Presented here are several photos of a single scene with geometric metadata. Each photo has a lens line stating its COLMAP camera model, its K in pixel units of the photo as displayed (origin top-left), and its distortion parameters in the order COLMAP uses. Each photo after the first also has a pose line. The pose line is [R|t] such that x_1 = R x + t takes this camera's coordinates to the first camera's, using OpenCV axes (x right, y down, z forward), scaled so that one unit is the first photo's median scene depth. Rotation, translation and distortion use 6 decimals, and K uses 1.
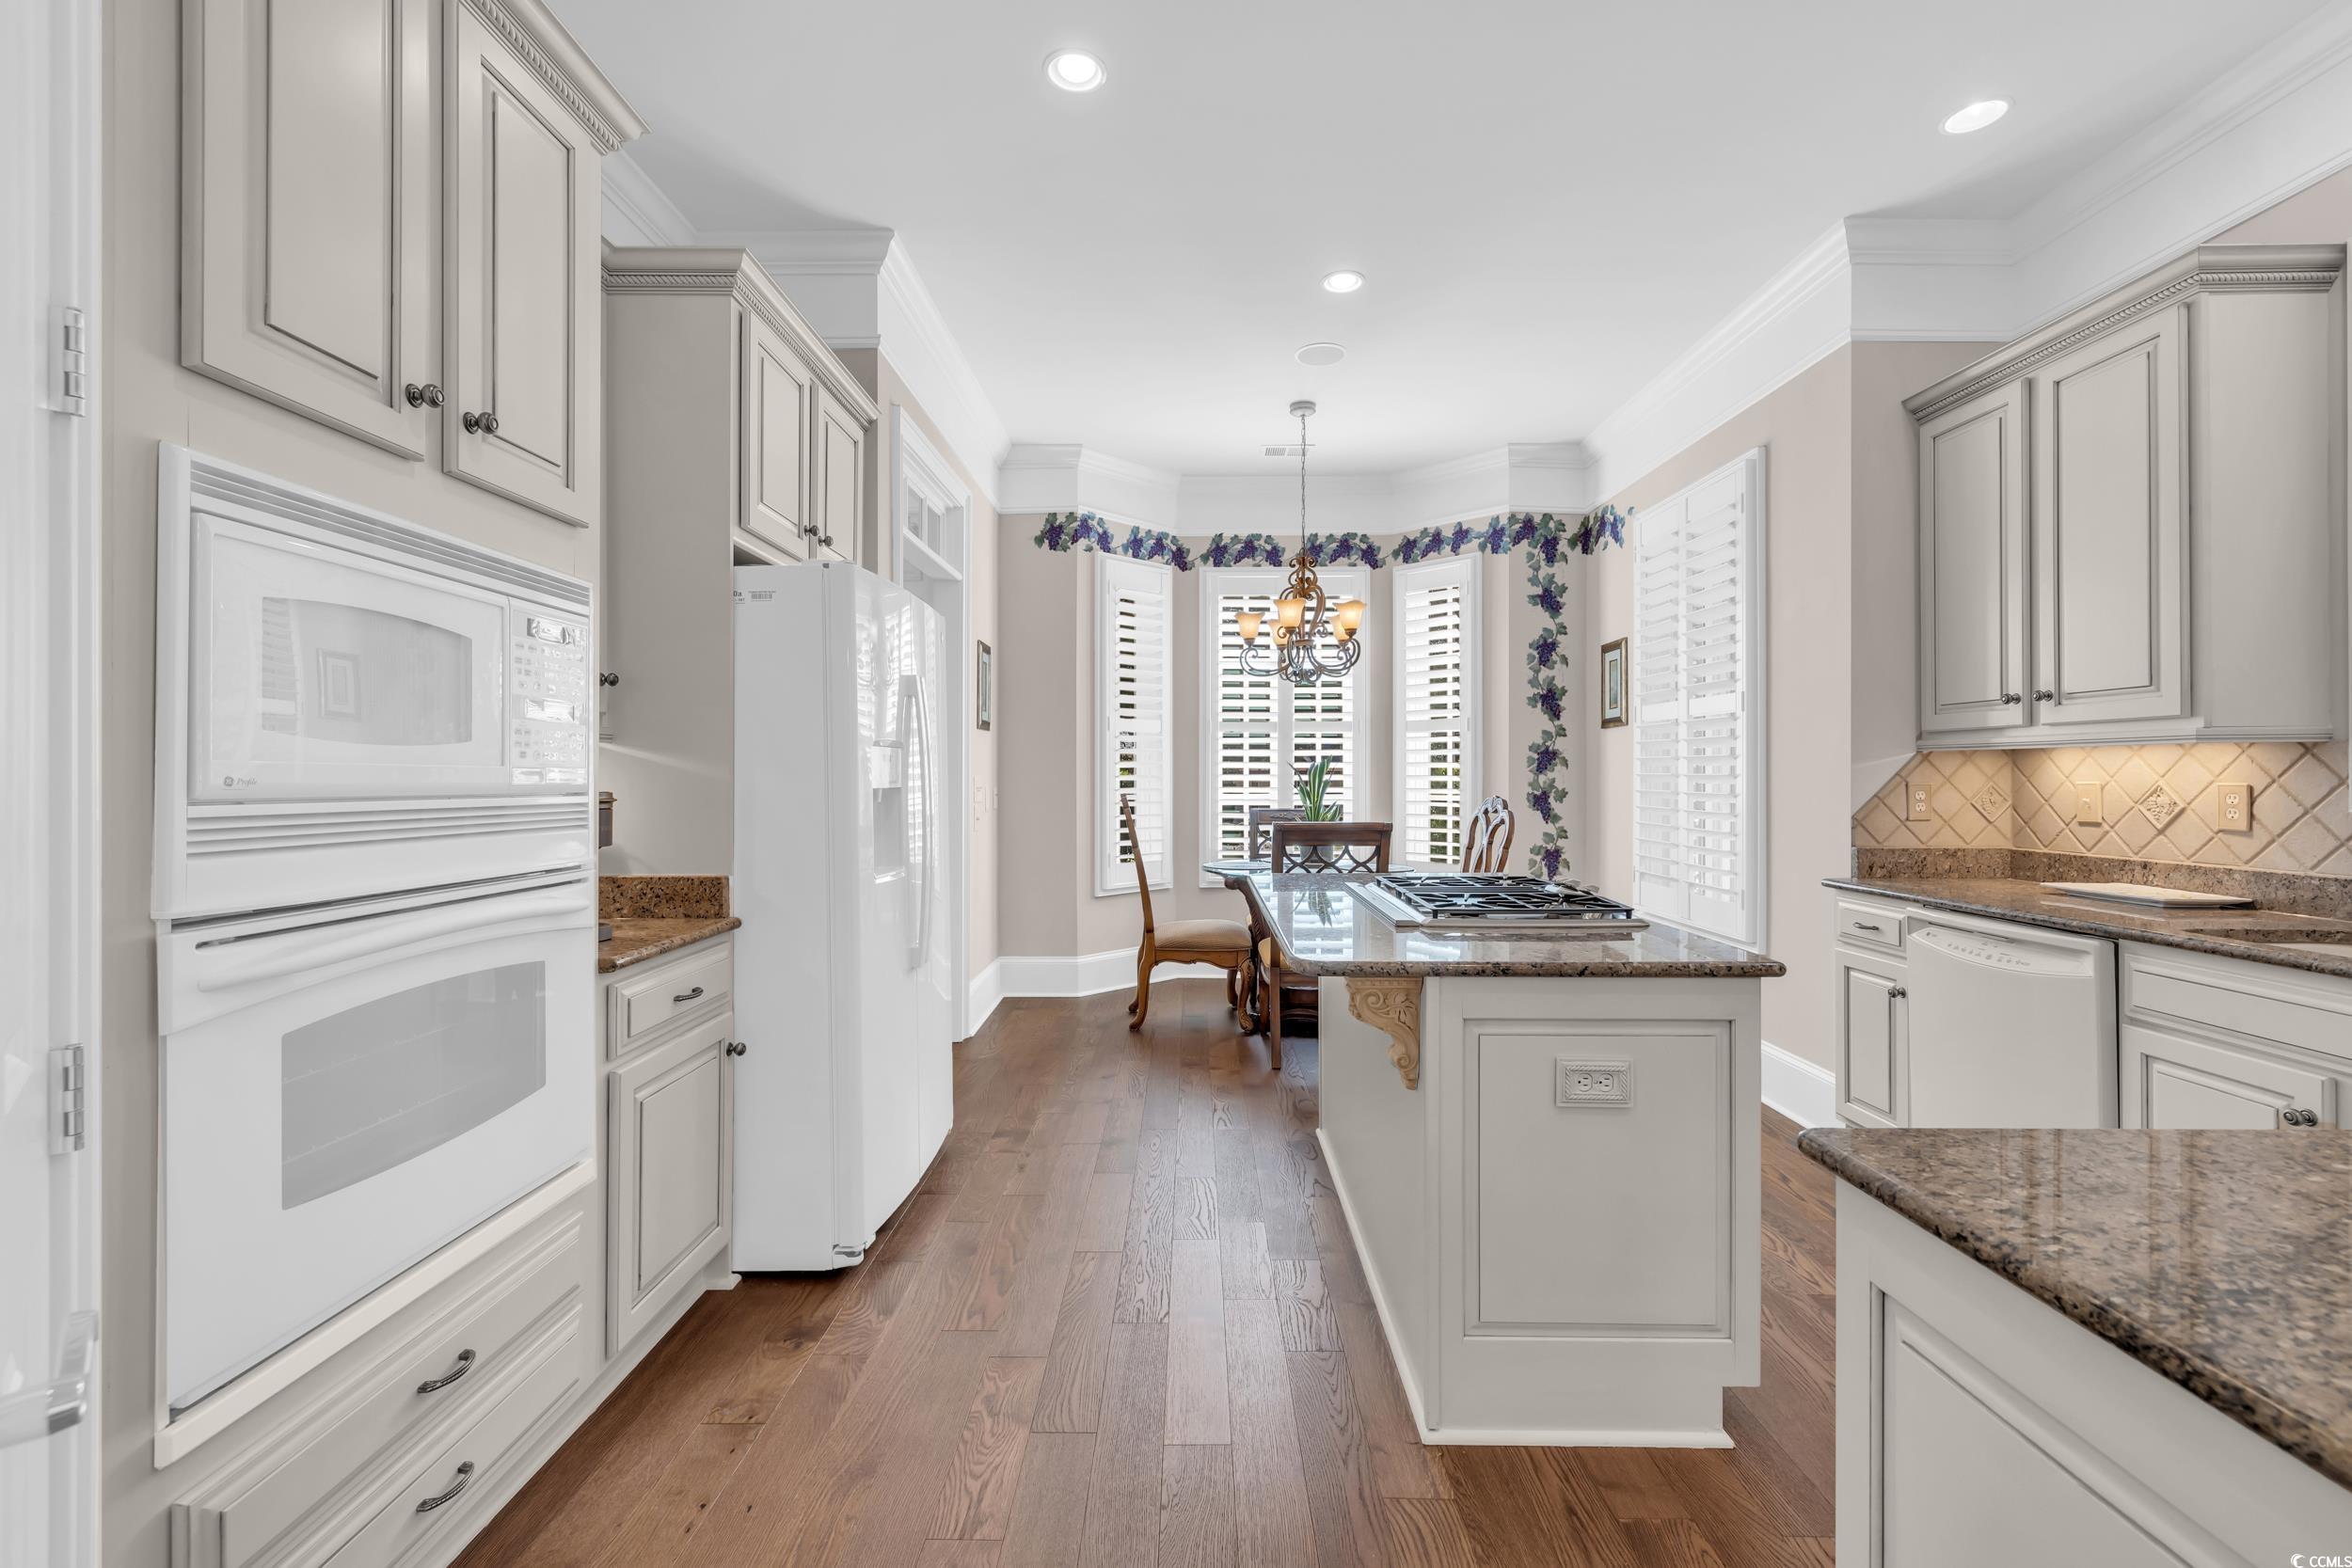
lens RADIAL K [[985.1, 0, 1177.9], [0, 985.1, 772.8], [0, 0, 1]] dist [0.002174, -0.000028]
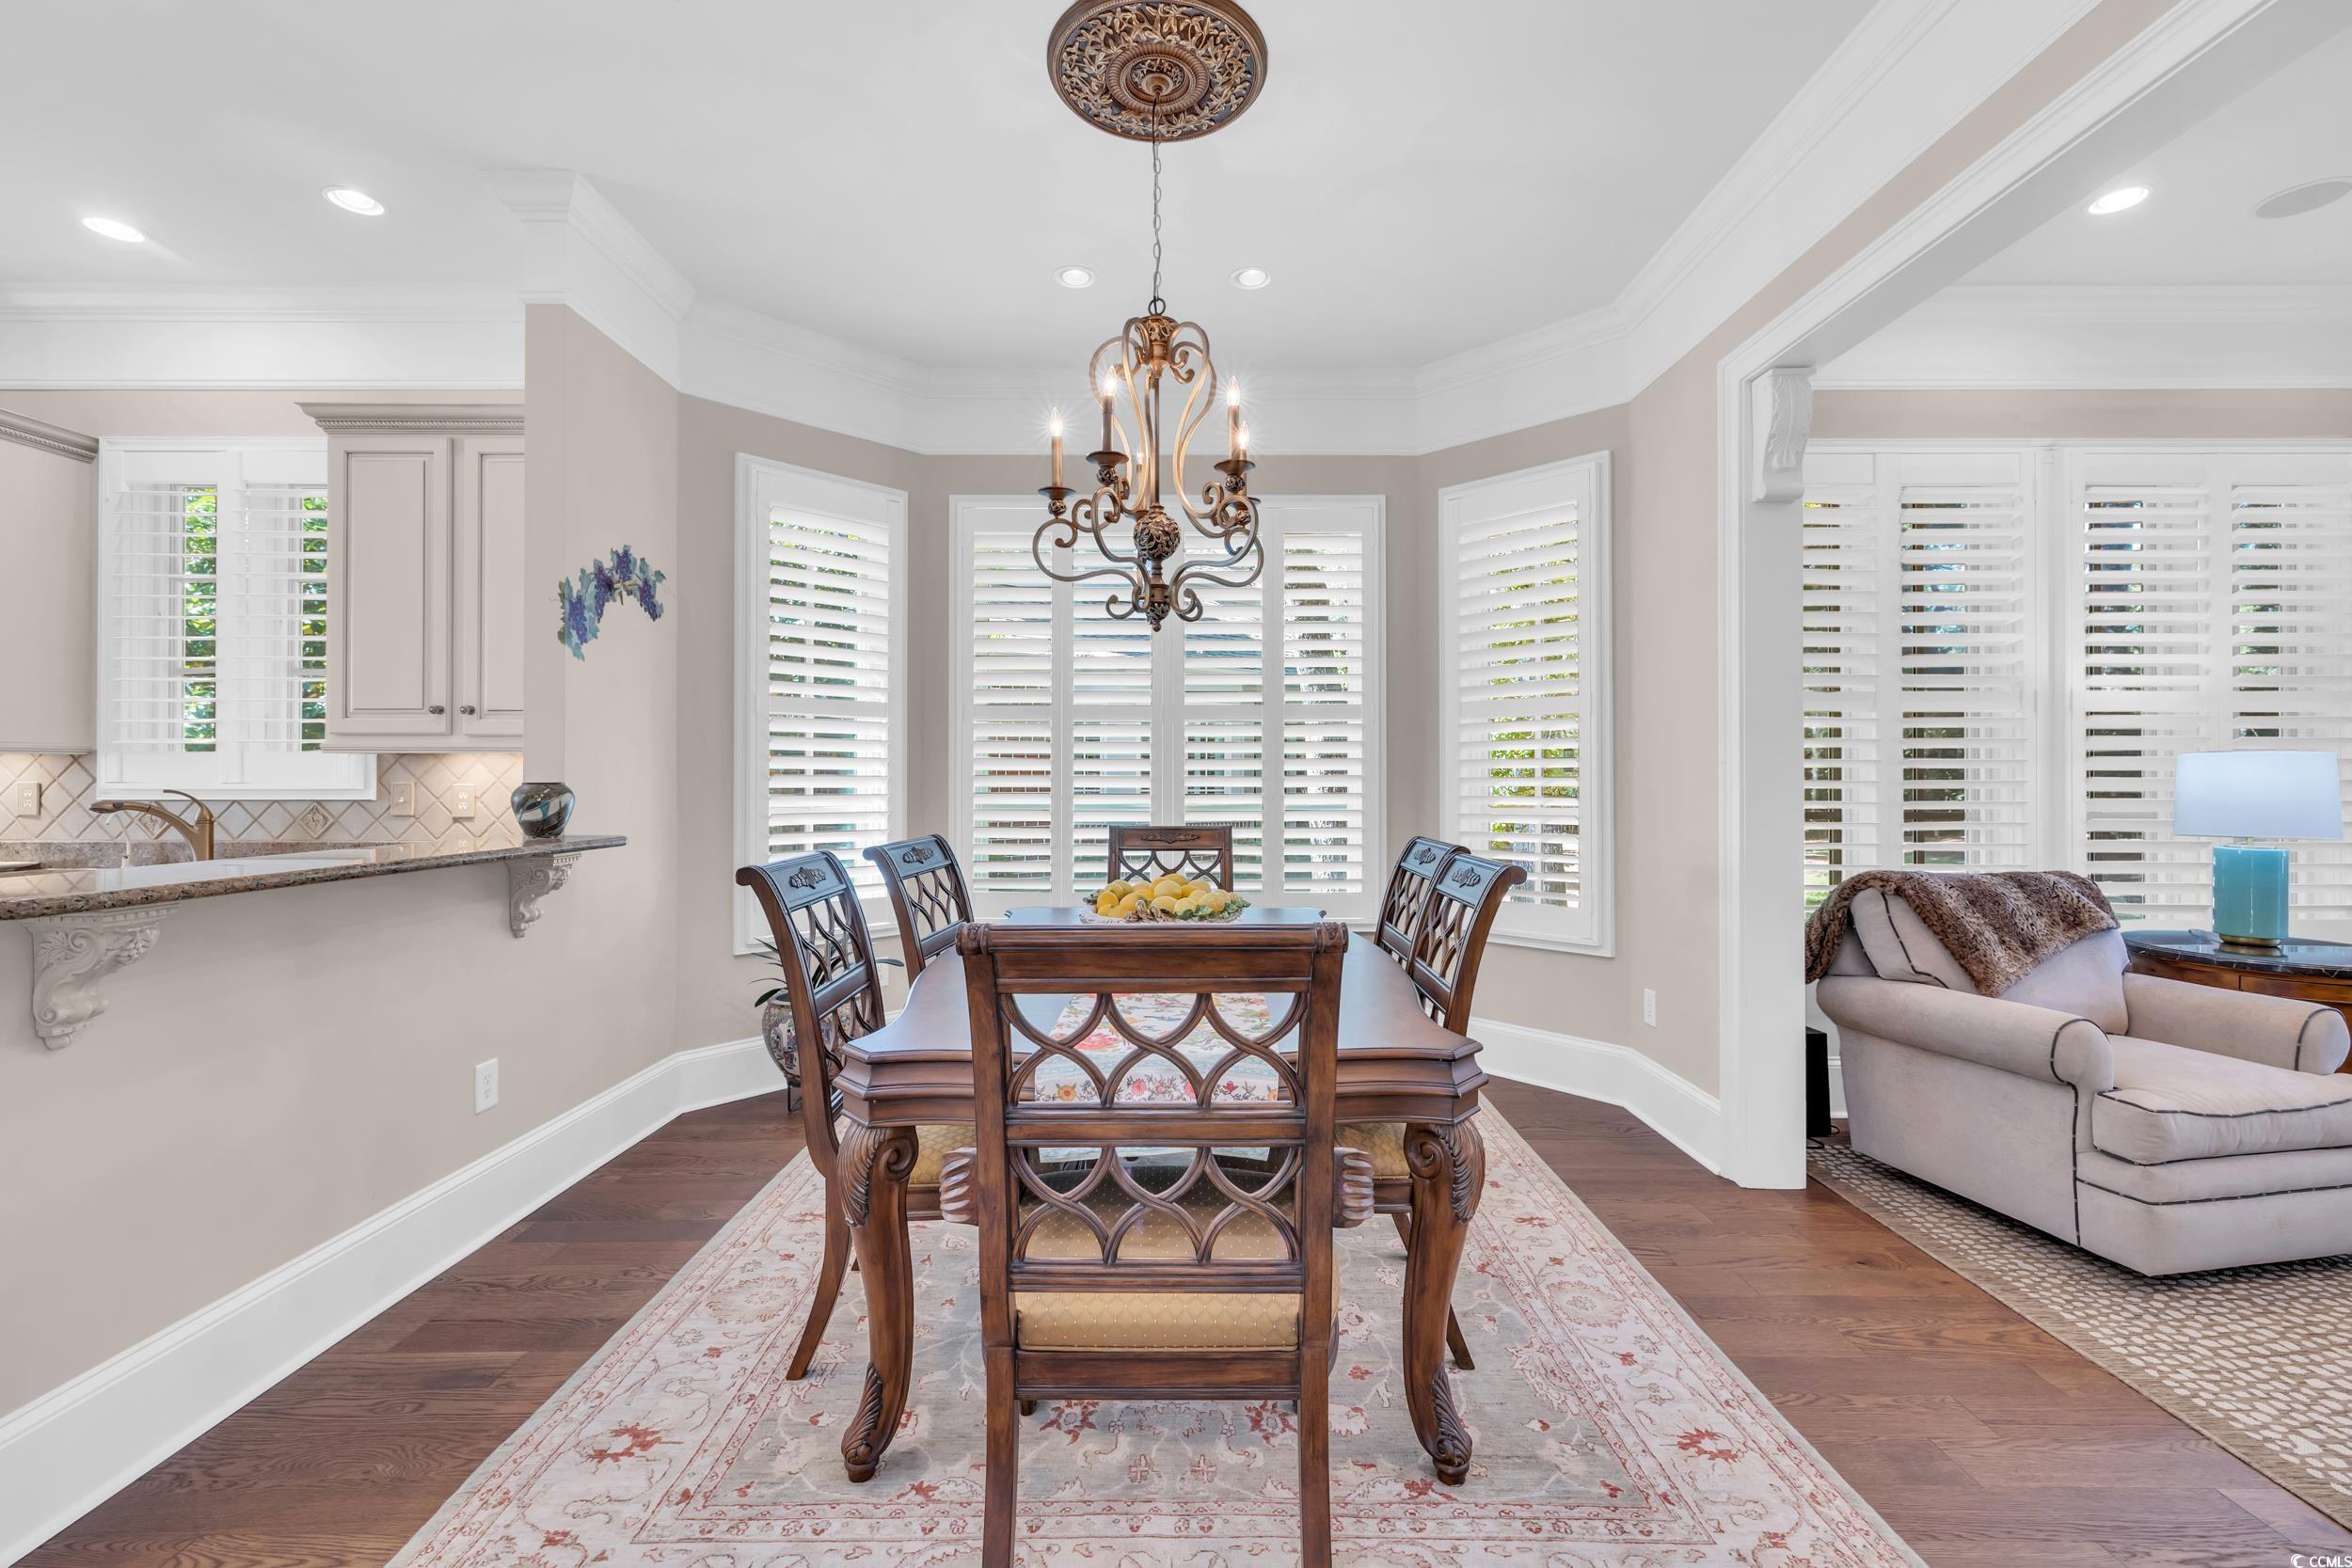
lens RADIAL K [[985.1, 0, 1185.0], [0, 985.1, 772.1], [0, 0, 1]] dist [0.002174, -0.000028]
pose [[-0.006593, 0.006030, 0.999960, -0.195709], [-0.003965, 0.999974, -0.006056, -0.000959], [-0.999970, -0.004004, -0.006569, -0.353359]]
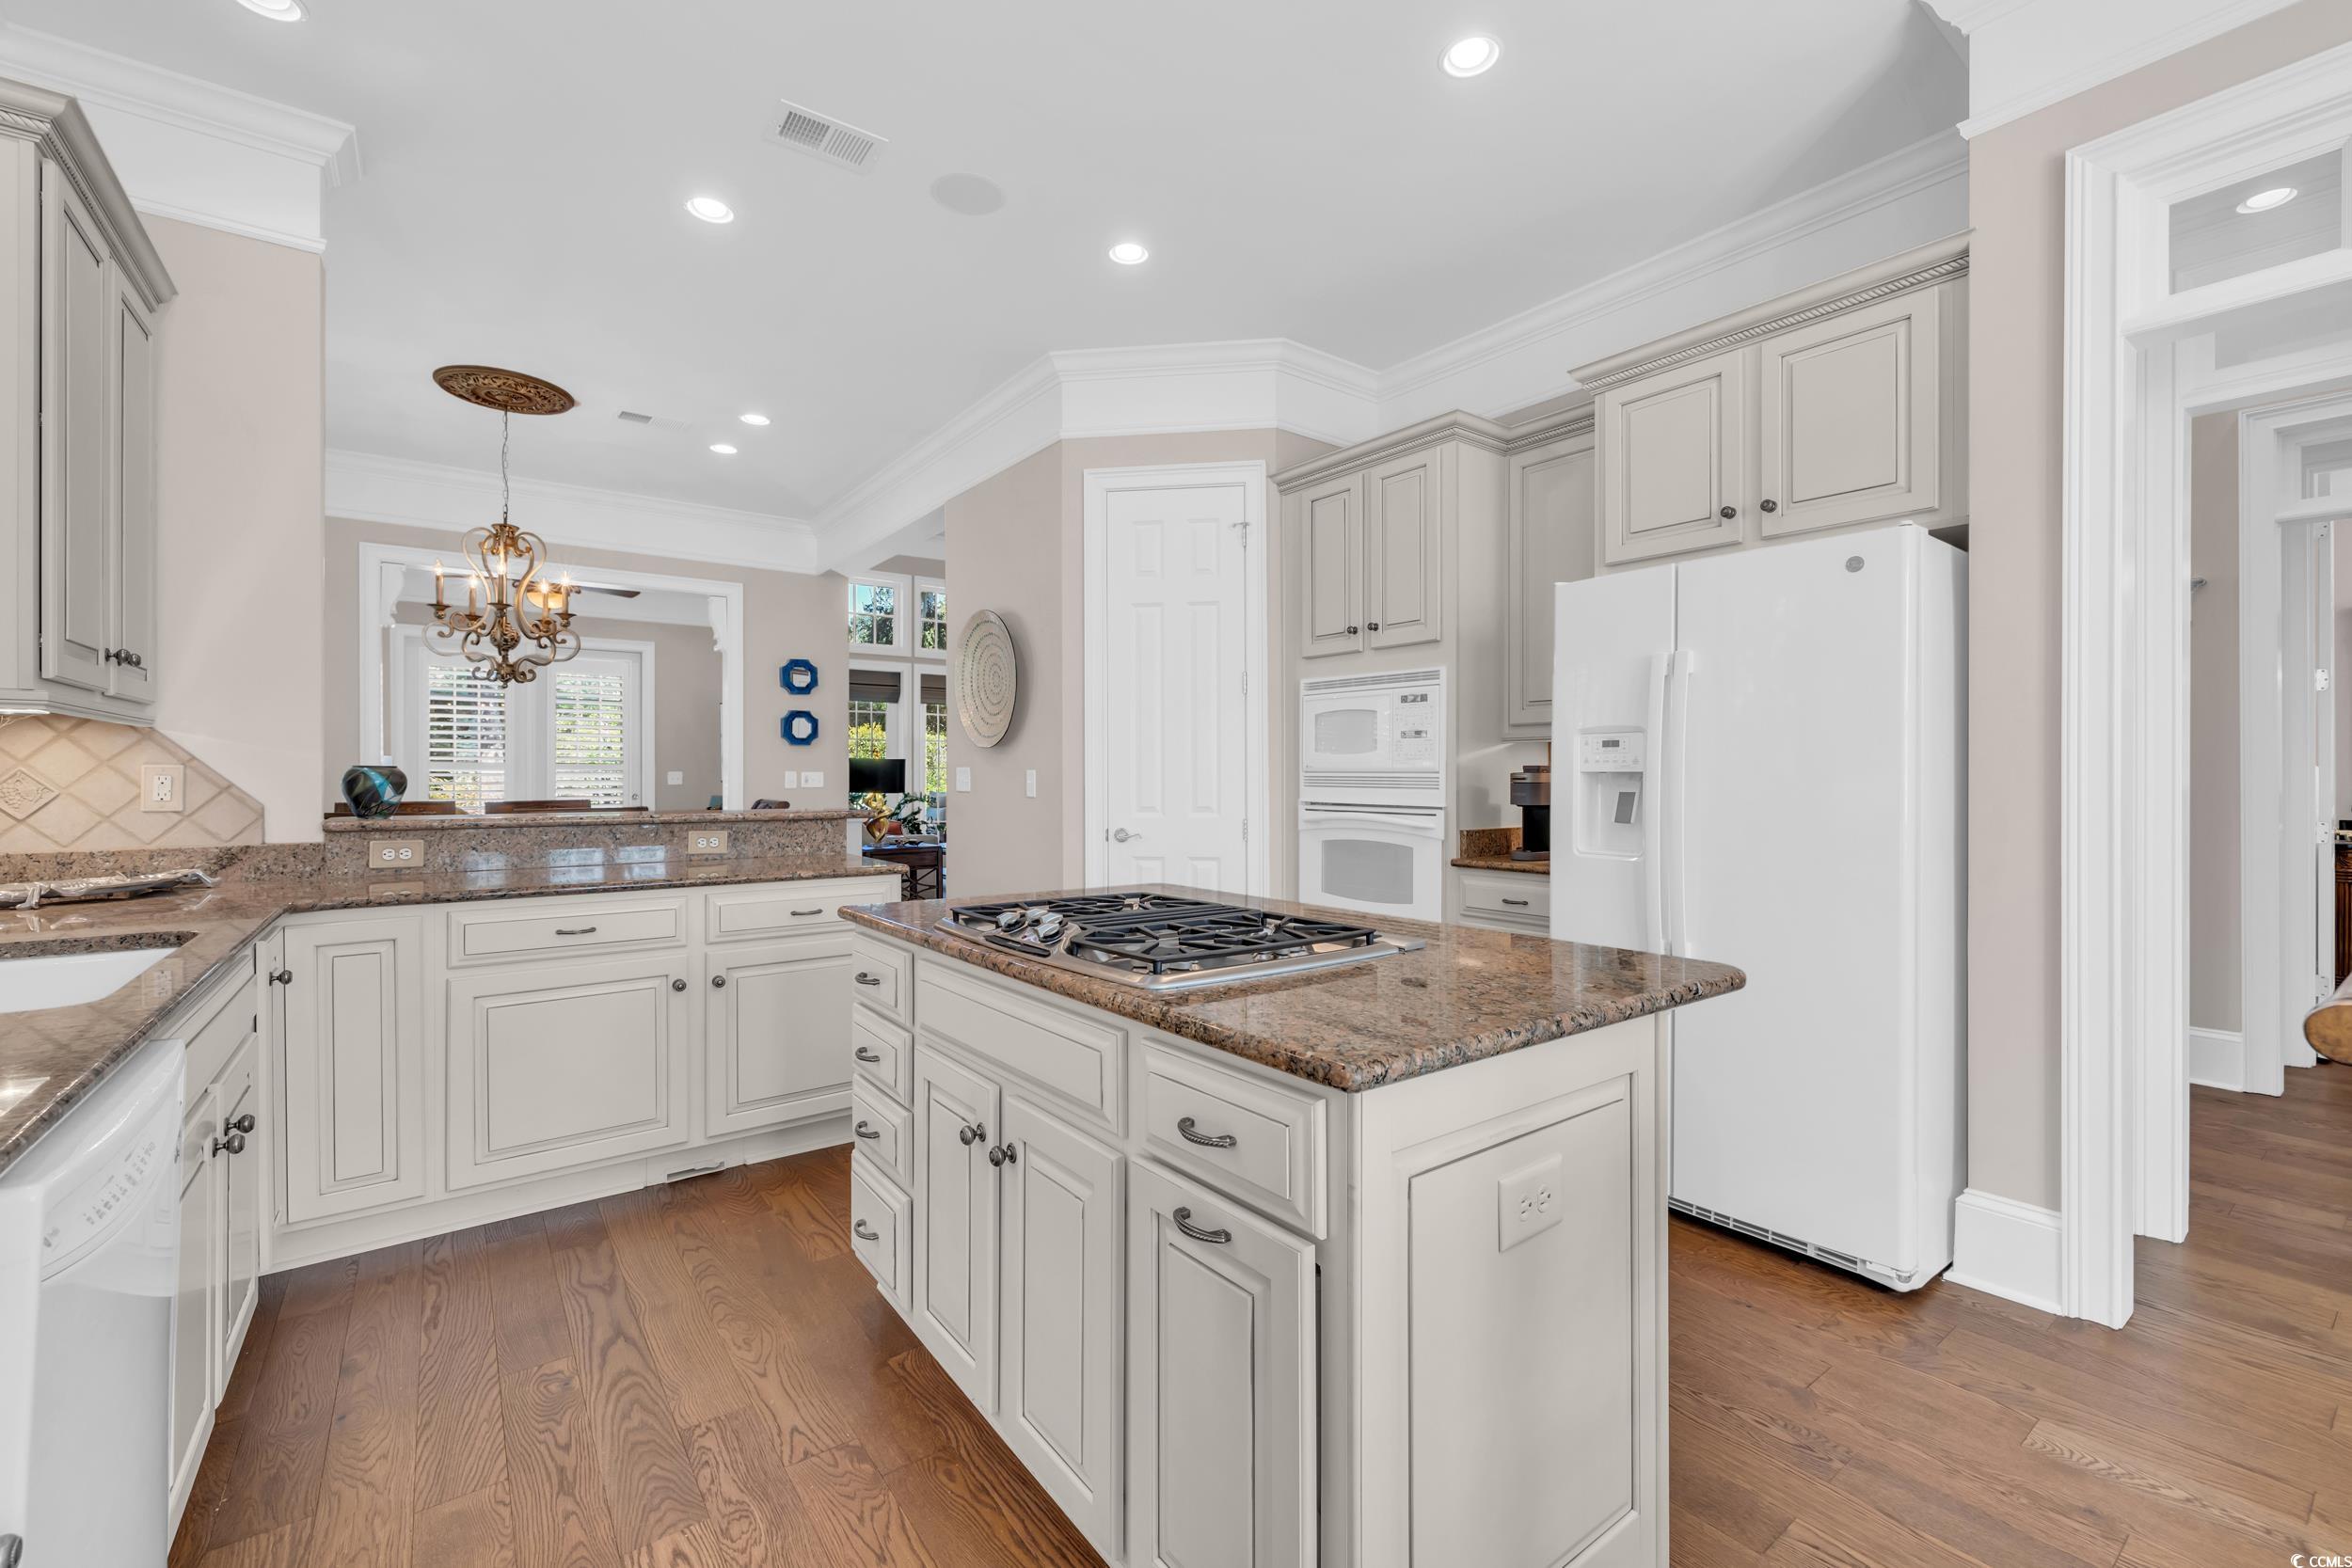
lens RADIAL K [[985.1, 0, 1182.8], [0, 985.1, 772.7], [0, 0, 1]] dist [0.002174, -0.000028]
pose [[-0.794856, -0.001617, -0.606796, 0.390940], [0.001085, 0.999991, -0.004087, 0.011093], [0.606798, -0.003907, -0.794847, 0.859270]]
